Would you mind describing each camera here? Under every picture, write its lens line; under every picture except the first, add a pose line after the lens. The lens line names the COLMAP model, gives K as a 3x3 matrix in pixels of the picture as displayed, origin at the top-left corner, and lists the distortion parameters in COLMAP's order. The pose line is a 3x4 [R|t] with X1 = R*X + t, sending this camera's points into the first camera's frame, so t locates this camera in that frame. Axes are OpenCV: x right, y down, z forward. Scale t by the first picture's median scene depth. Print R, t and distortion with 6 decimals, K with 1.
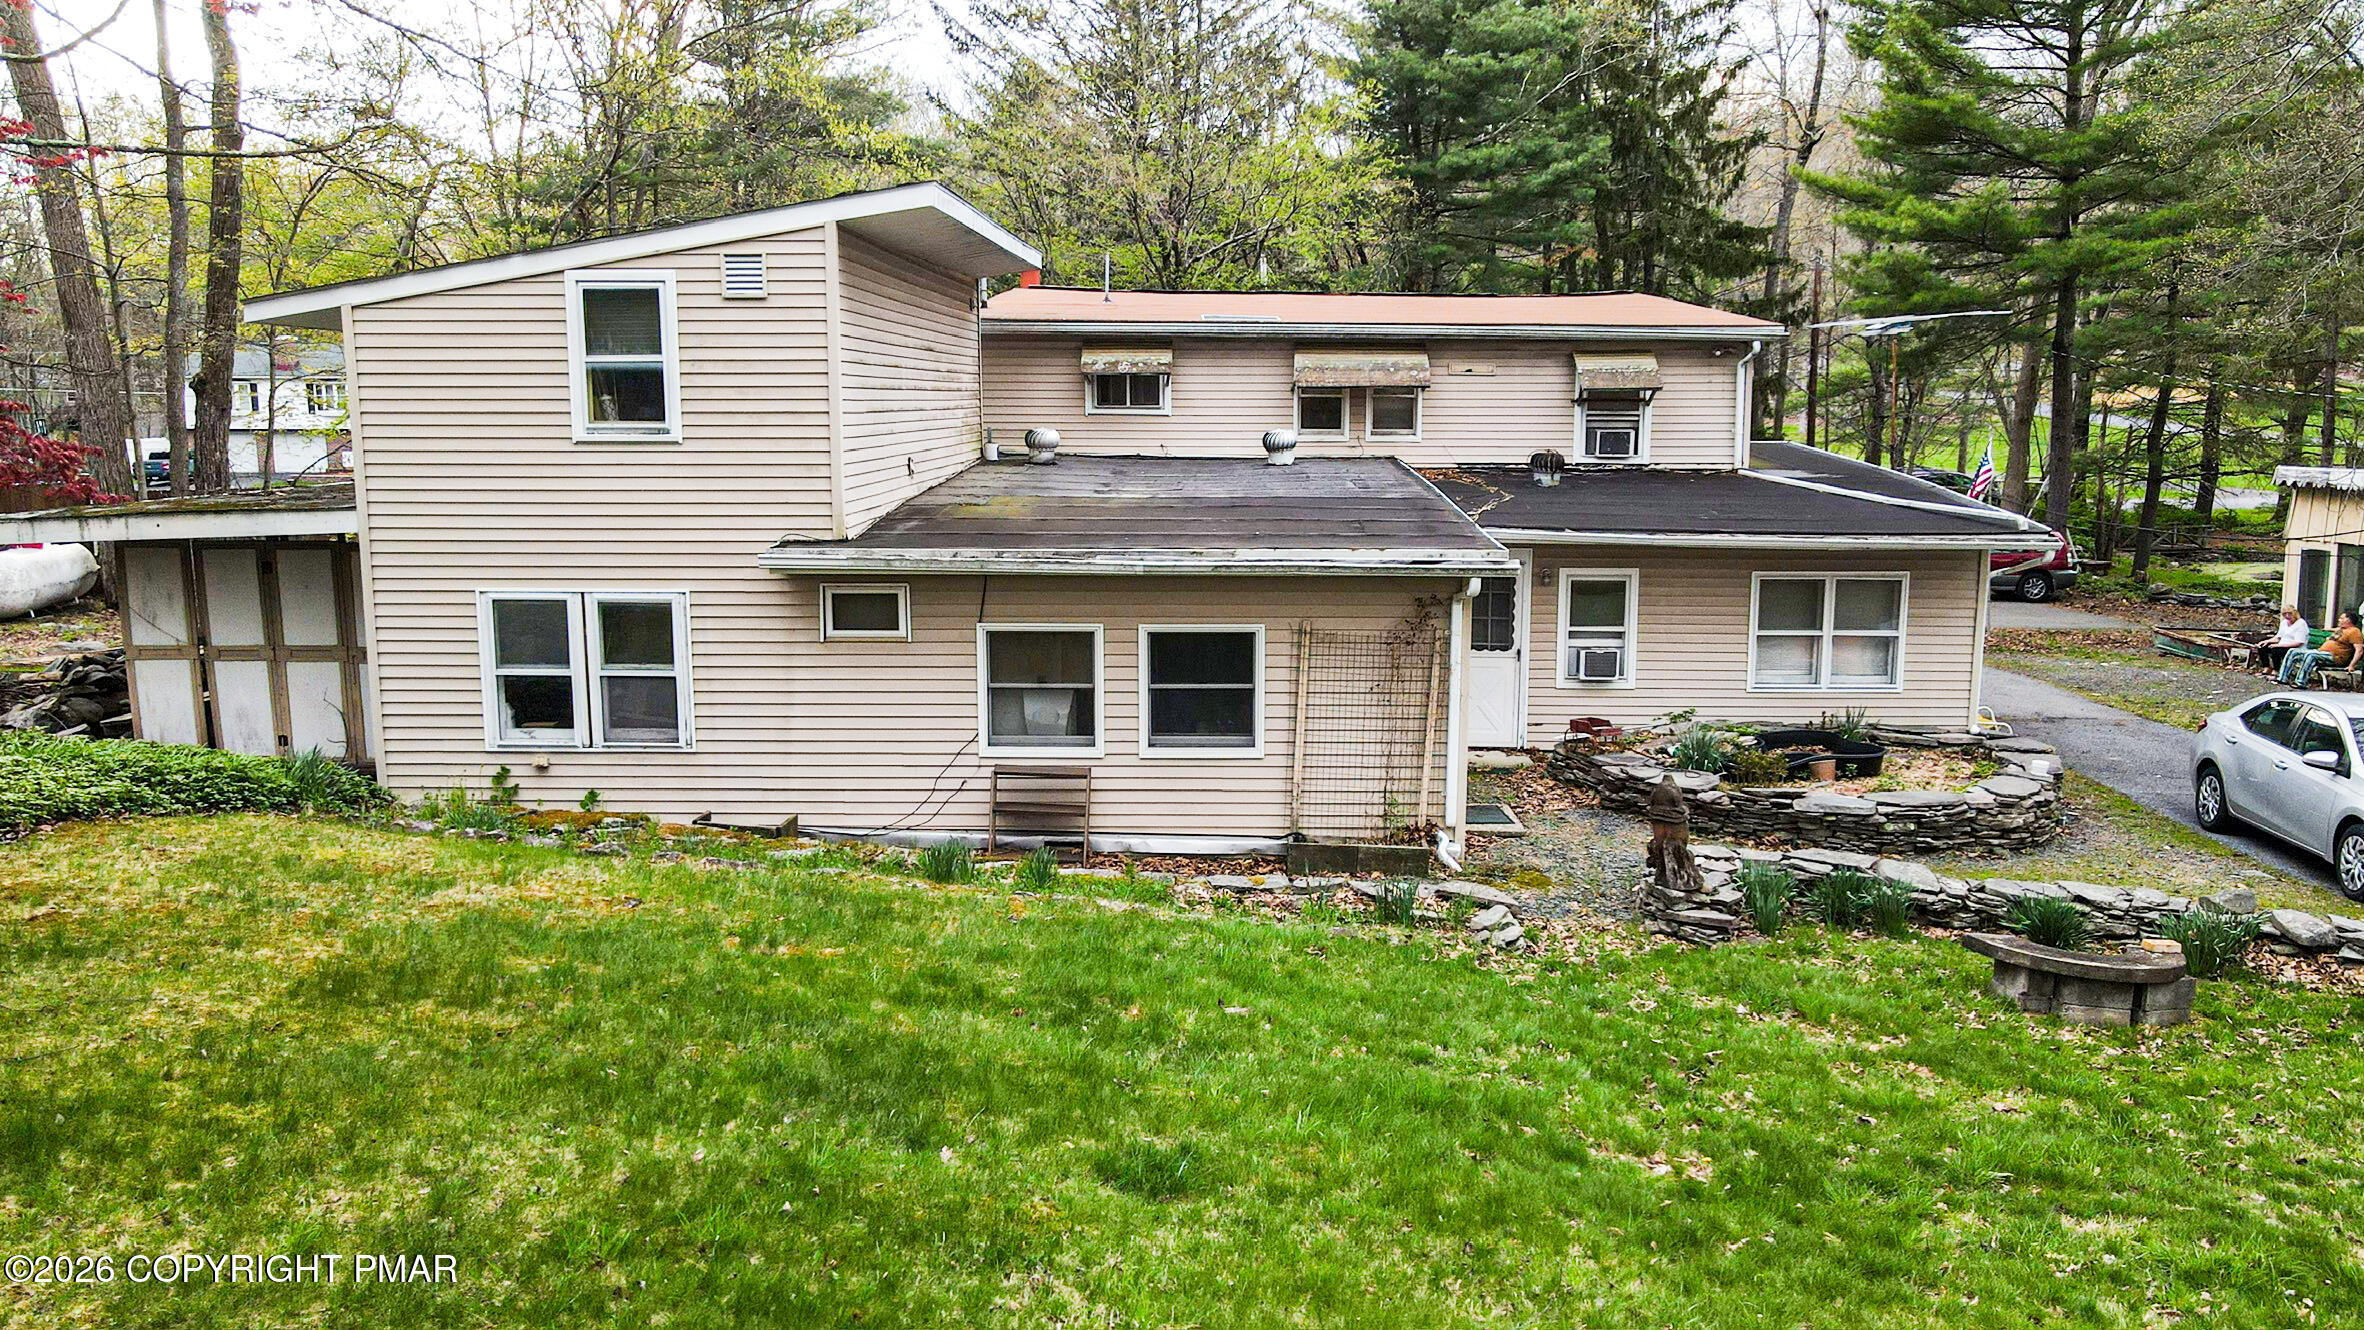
lens RADIAL K [[1751.3, 0, 1182.0], [0, 1751.3, 665.0], [0, 0, 1]] dist [0.036788, -0.009256]
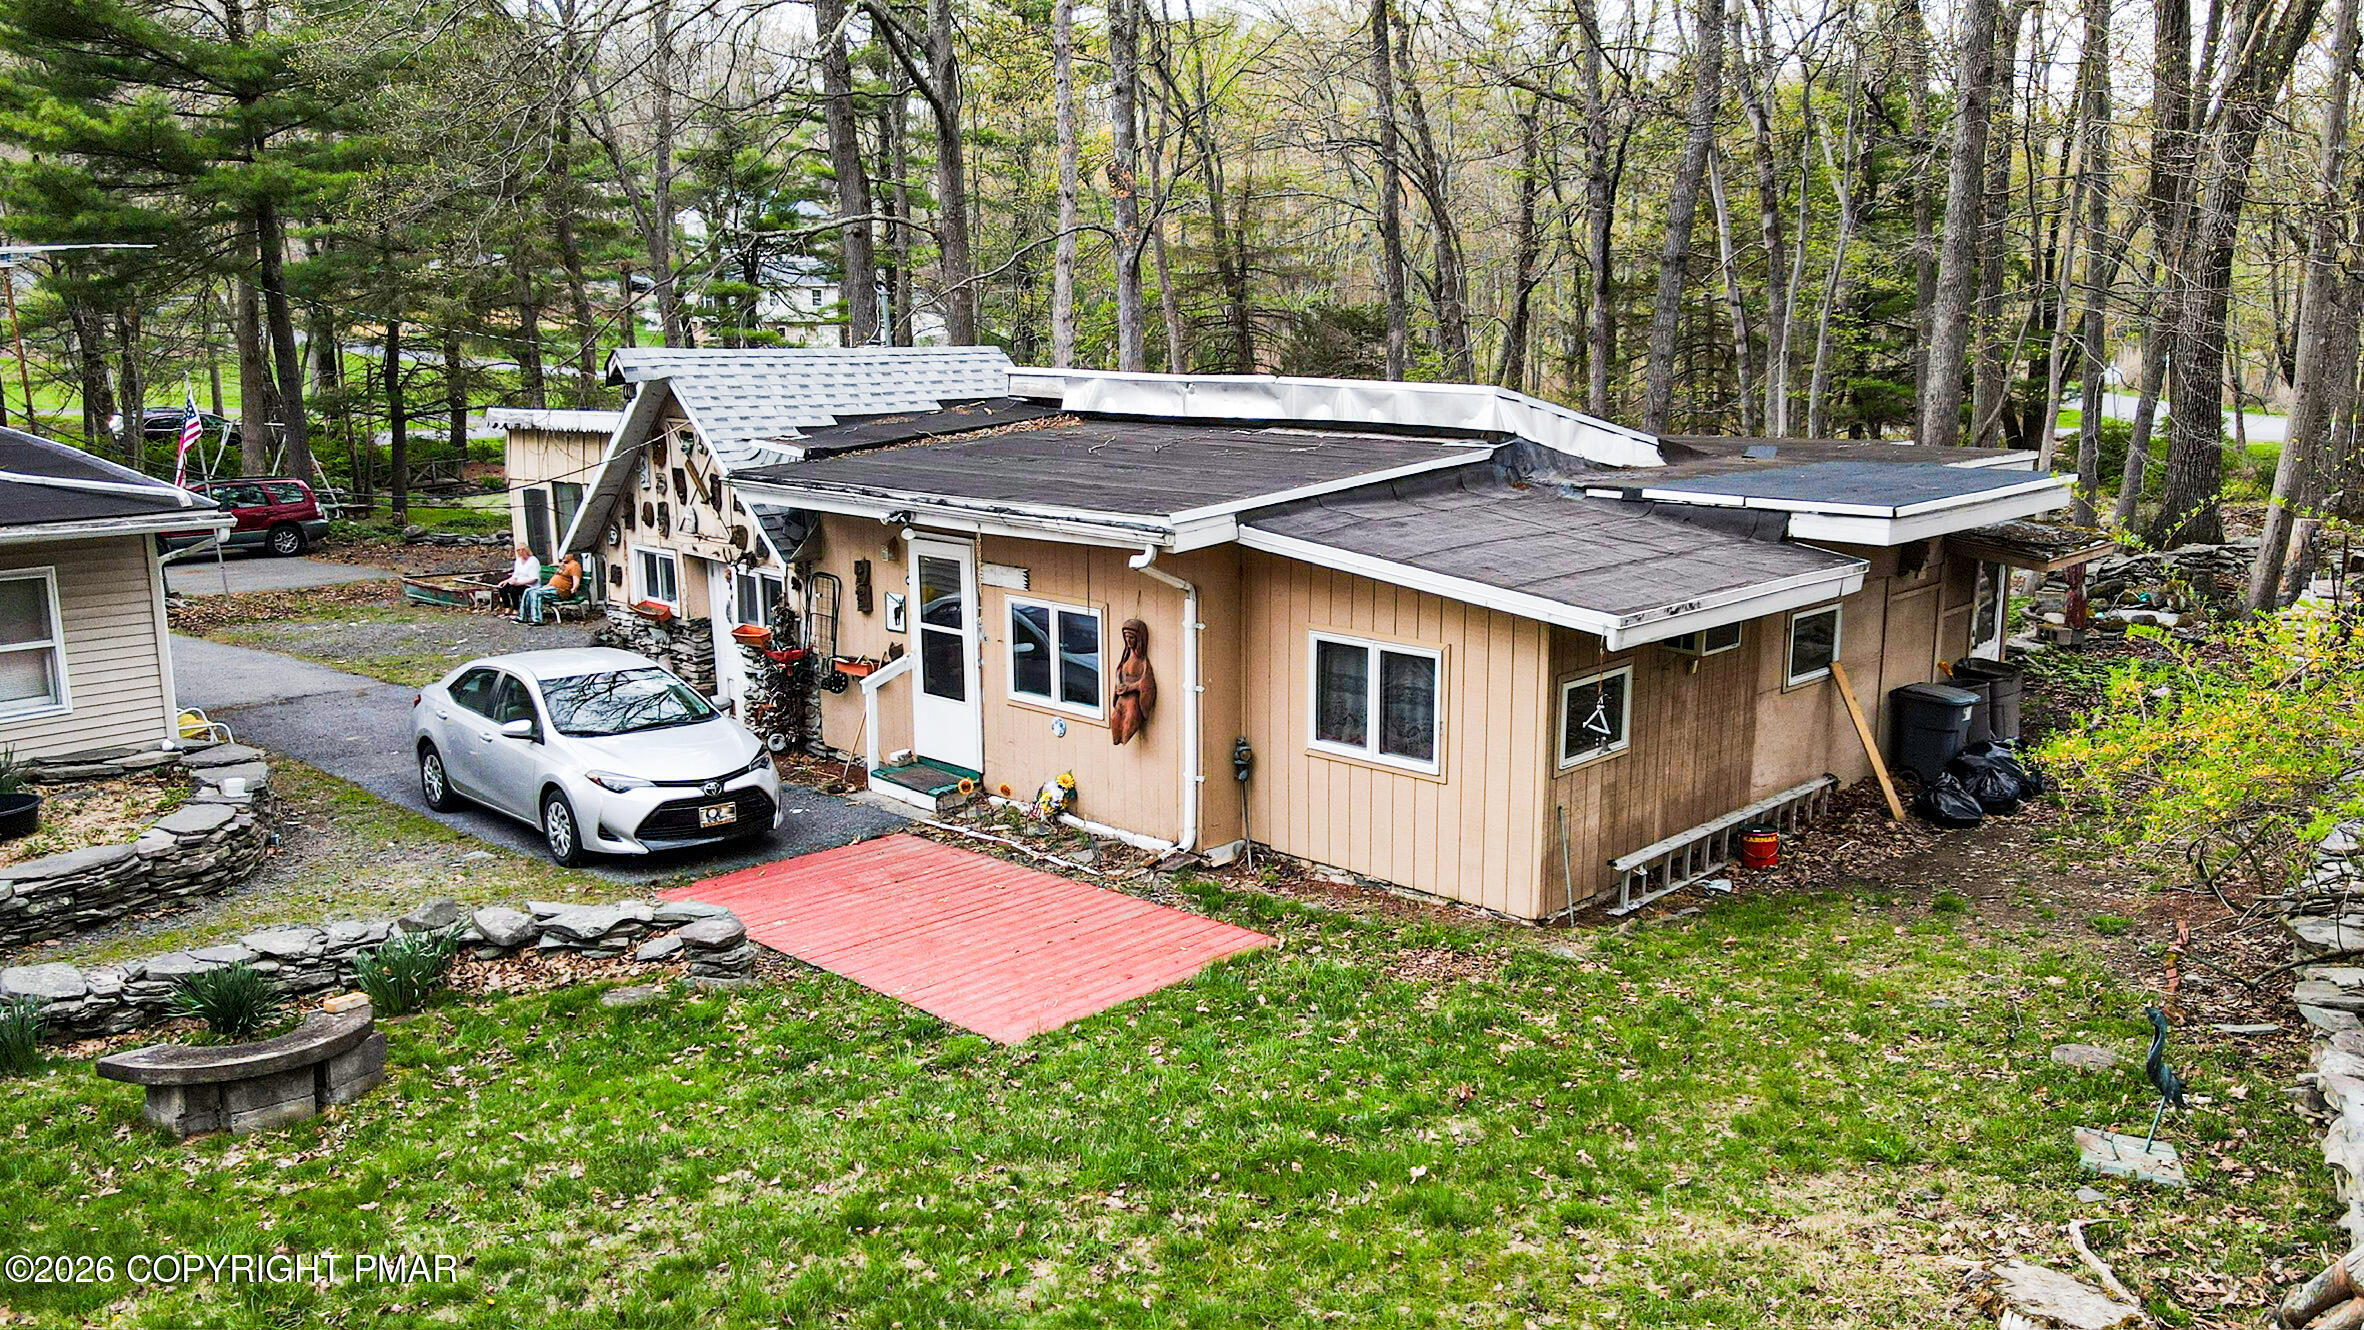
lens RADIAL K [[1751.3, 0, 1182.0], [0, 1751.3, 665.0], [0, 0, 1]] dist [0.036788, -0.009256]
pose [[0.628163, -0.150290, 0.763429, 0.134365], [0.118808, 0.988189, 0.096779, -0.031469], [-0.768958, 0.029909, 0.638600, 0.096337]]
